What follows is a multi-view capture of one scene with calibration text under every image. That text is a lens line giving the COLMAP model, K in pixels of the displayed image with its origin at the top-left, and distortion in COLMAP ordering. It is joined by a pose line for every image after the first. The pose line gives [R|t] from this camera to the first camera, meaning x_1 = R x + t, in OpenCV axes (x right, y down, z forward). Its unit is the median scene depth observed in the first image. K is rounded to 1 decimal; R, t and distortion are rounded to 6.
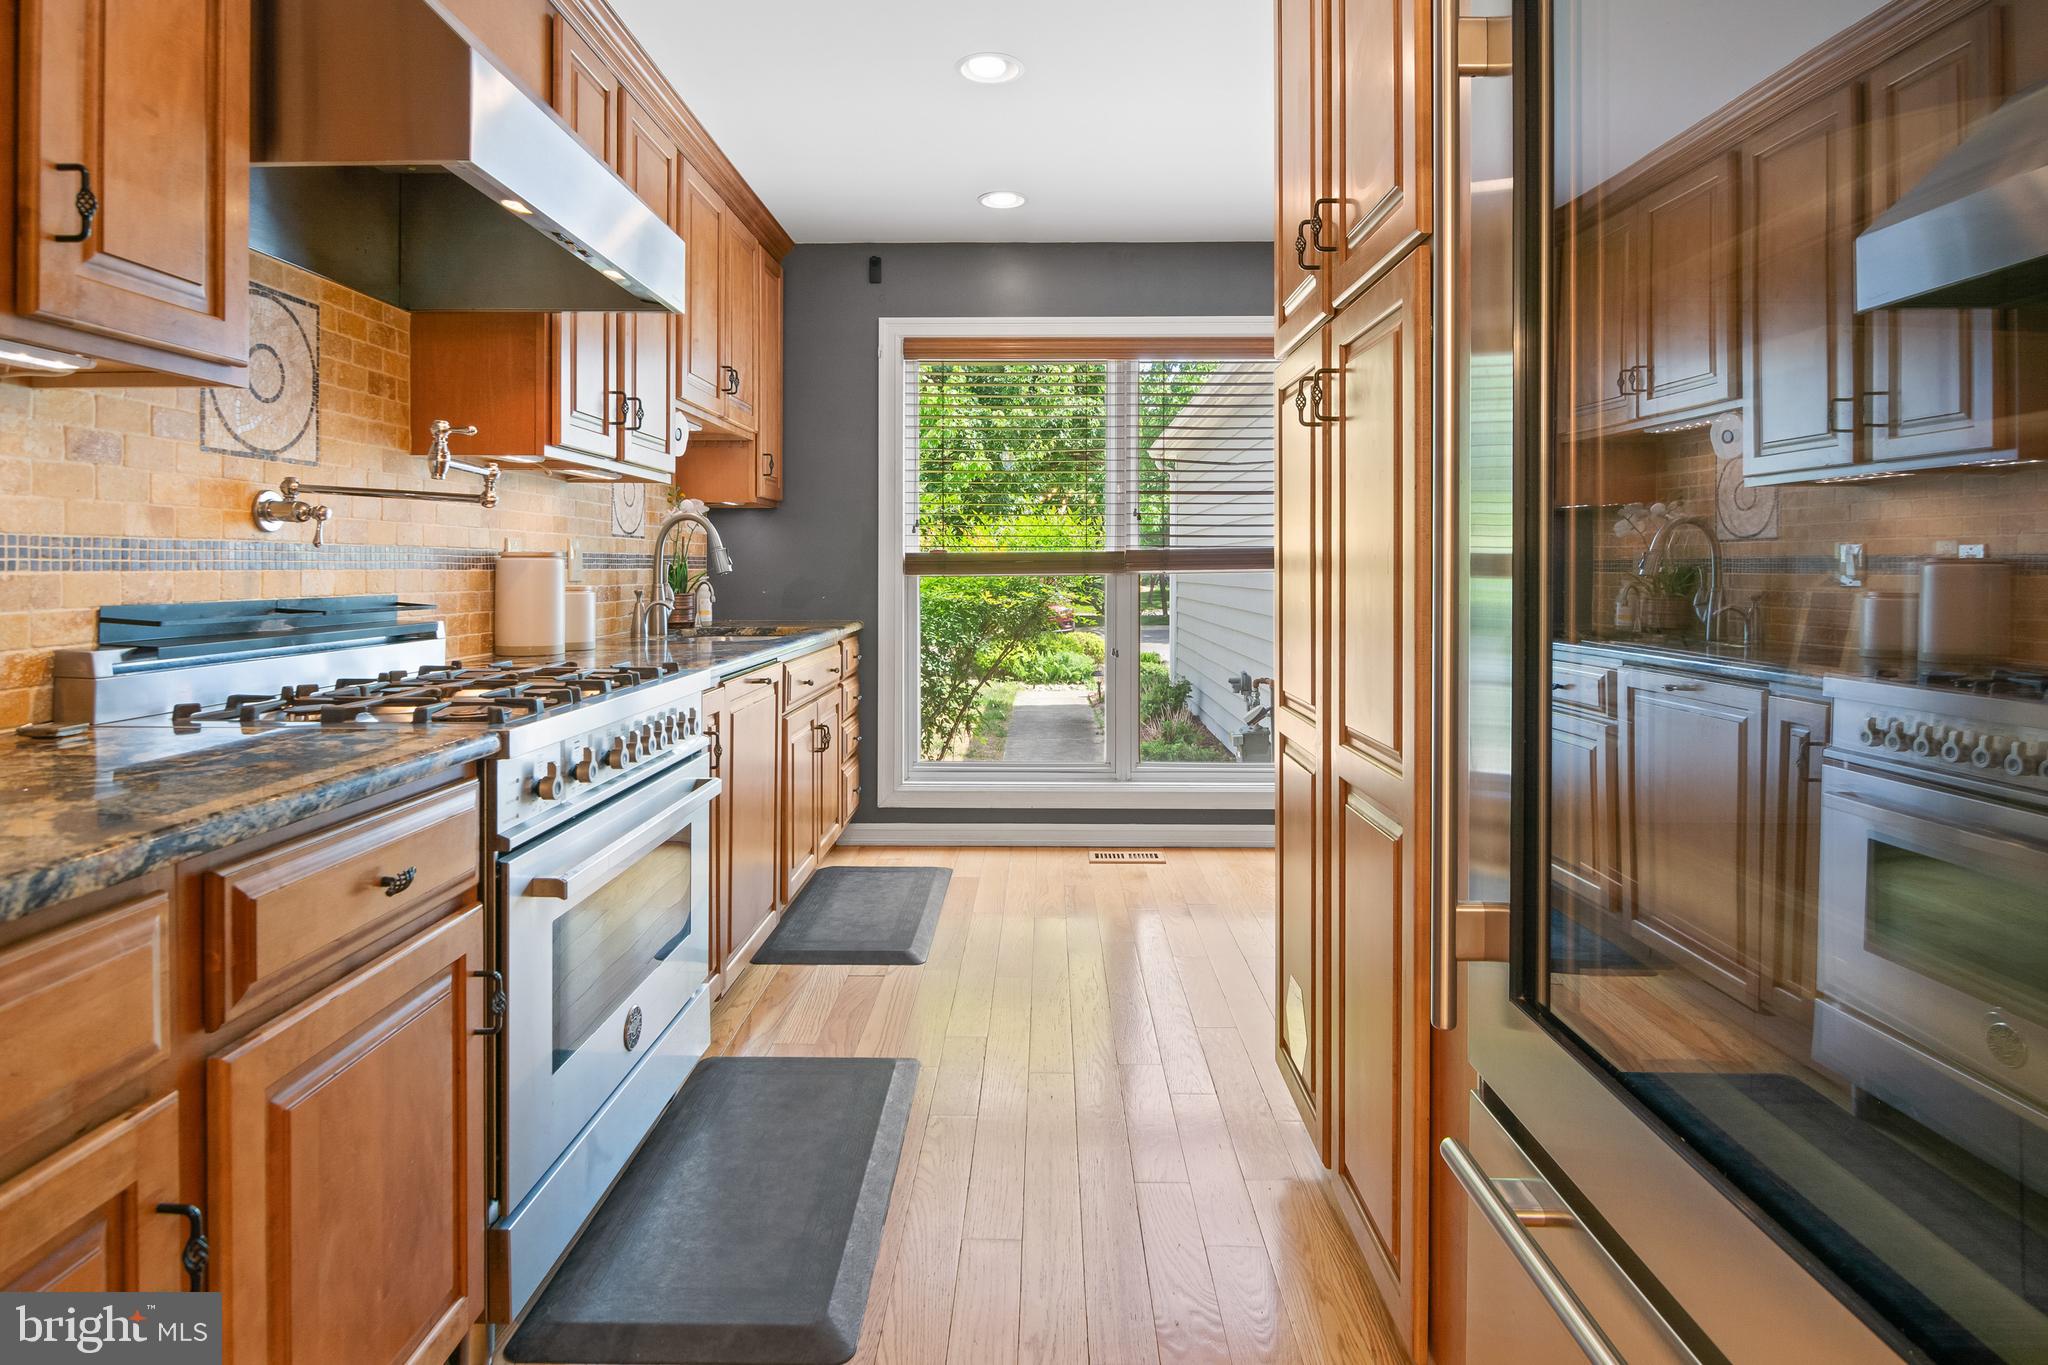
lens RADIAL K [[1138.3, 0, 1027.7], [0, 1138.3, 572.9], [0, 0, 1]] dist [-0.004952, -0.004357]
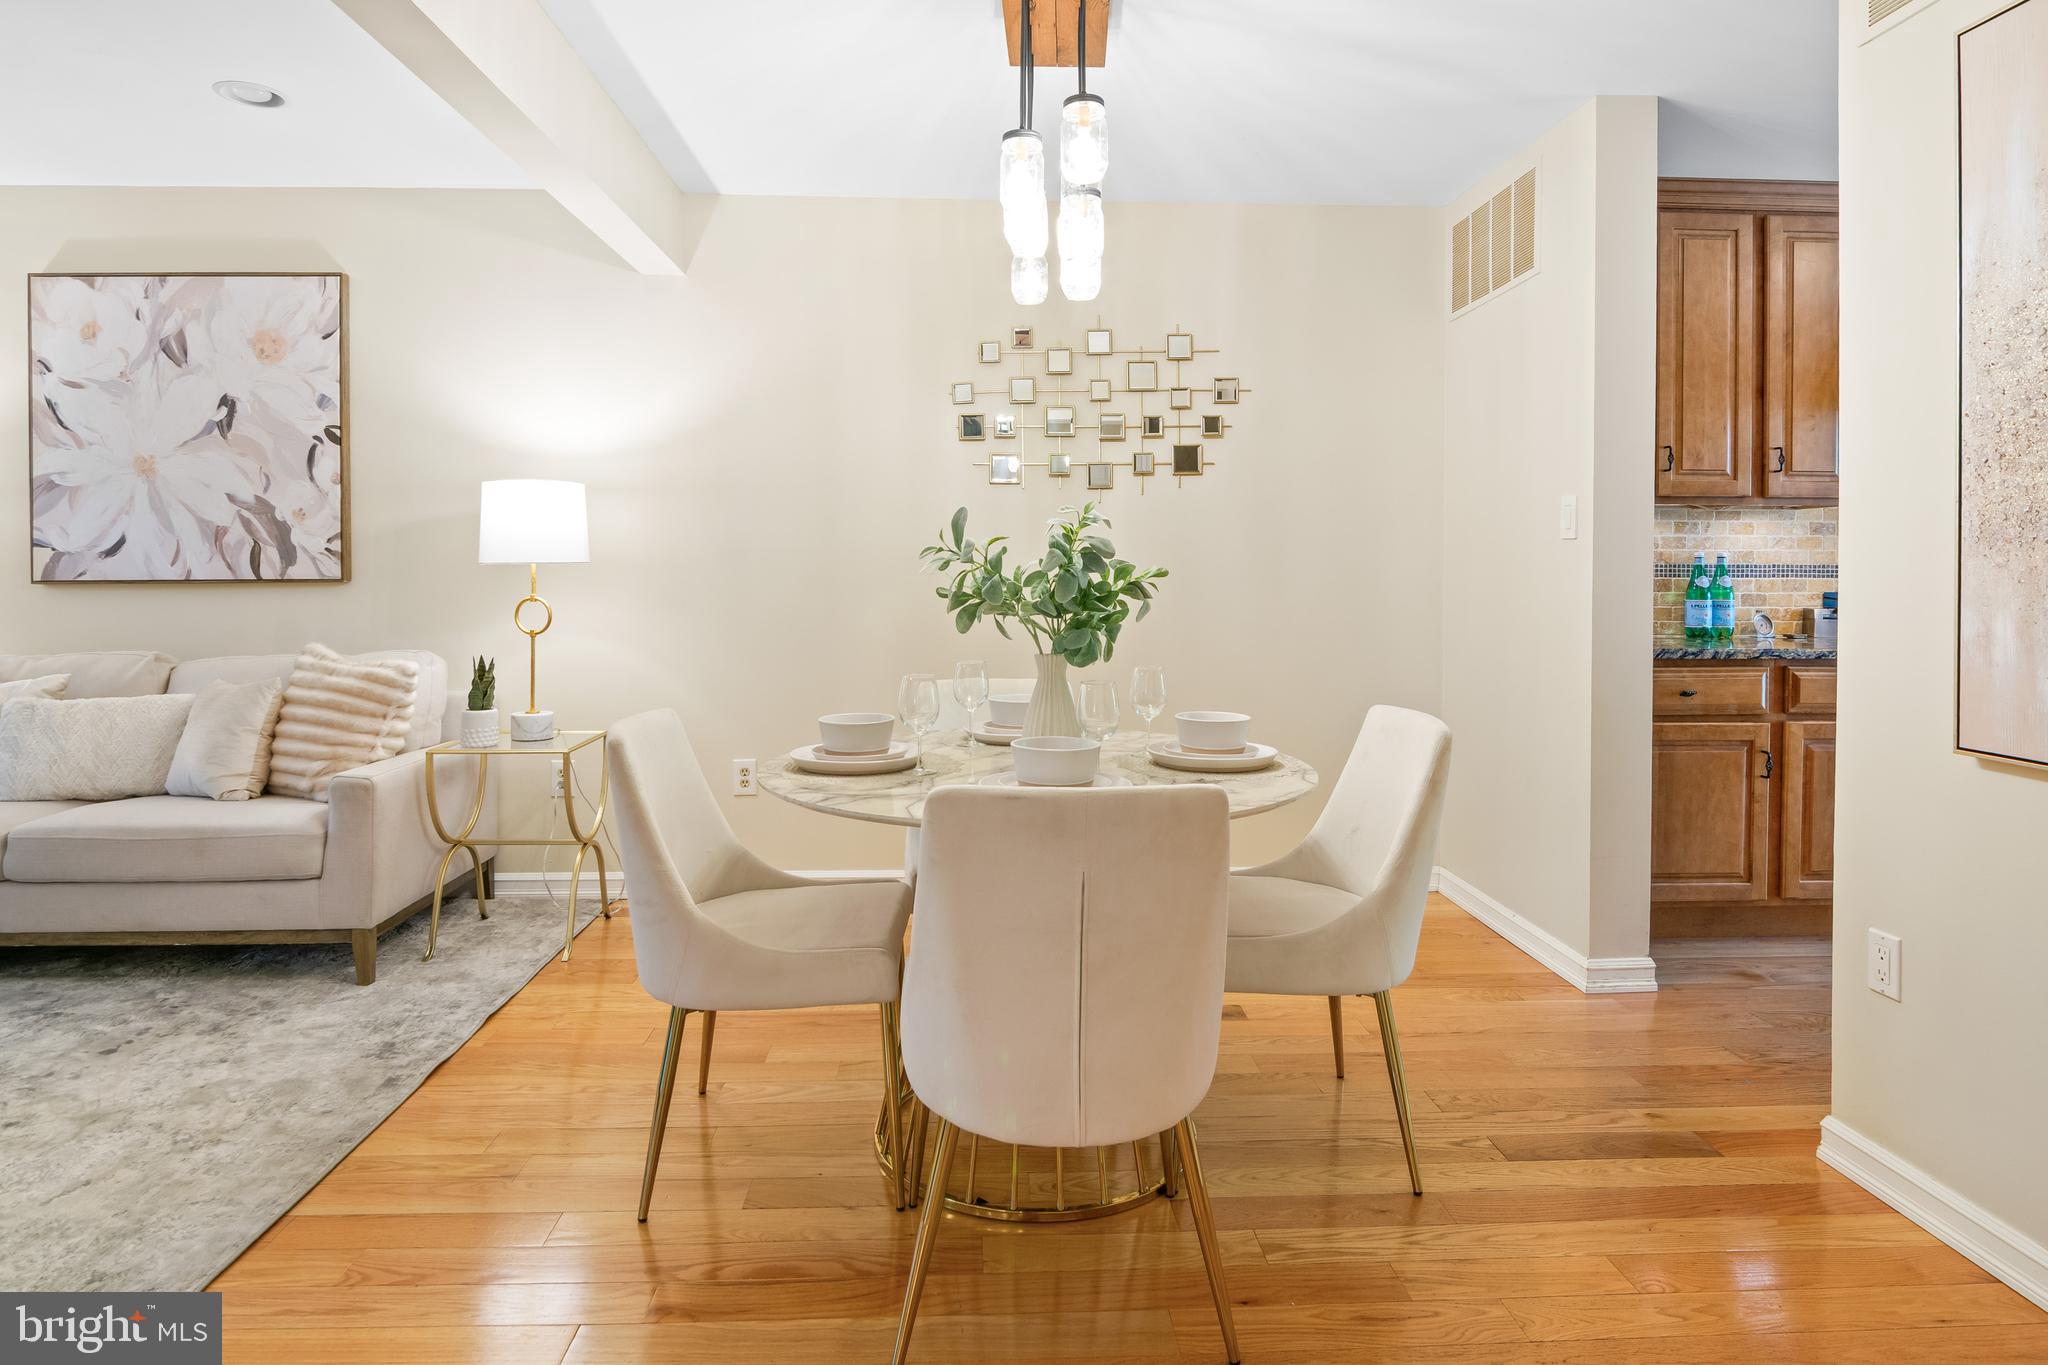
lens RADIAL K [[1138.3, 0, 1021.8], [0, 1138.3, 584.5], [0, 0, 1]] dist [-0.004952, -0.004357]
pose [[0.068722, 0.013678, -0.997542, 1.069002], [-0.010784, 0.999858, 0.012967, -0.000160], [0.997578, 0.009867, 0.068860, -0.647528]]
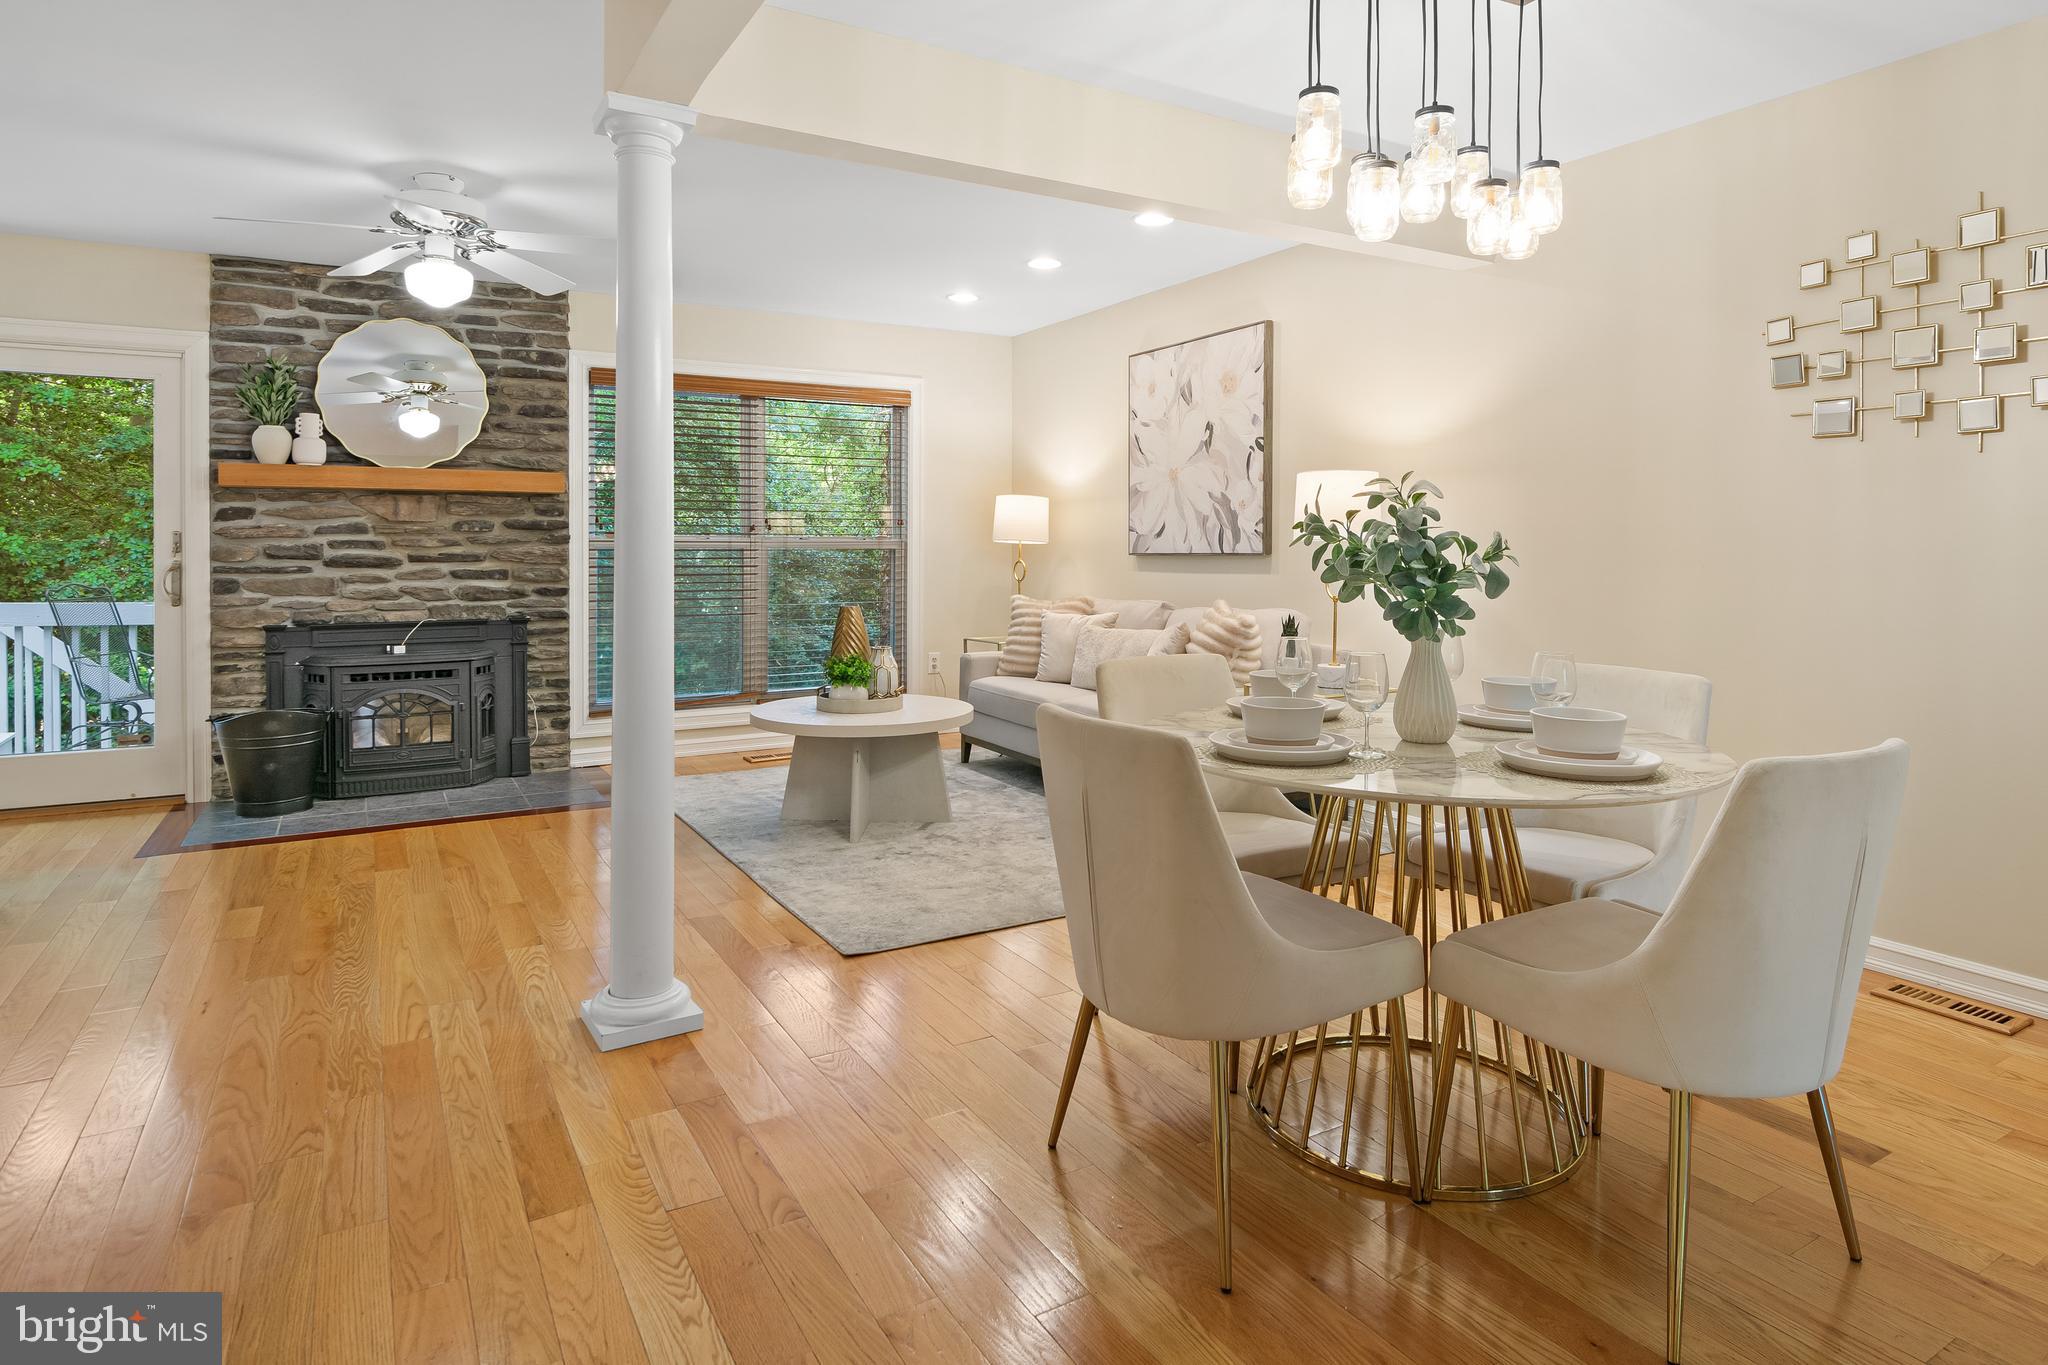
lens RADIAL K [[1138.3, 0, 1012.1], [0, 1138.3, 556.1], [0, 0, 1]] dist [-0.004952, -0.004357]
pose [[-0.852077, 0.002569, -0.523410, 0.912041], [-0.006300, 0.999865, 0.015164, 0.000263], [0.523379, 0.016219, -0.851946, 0.057411]]
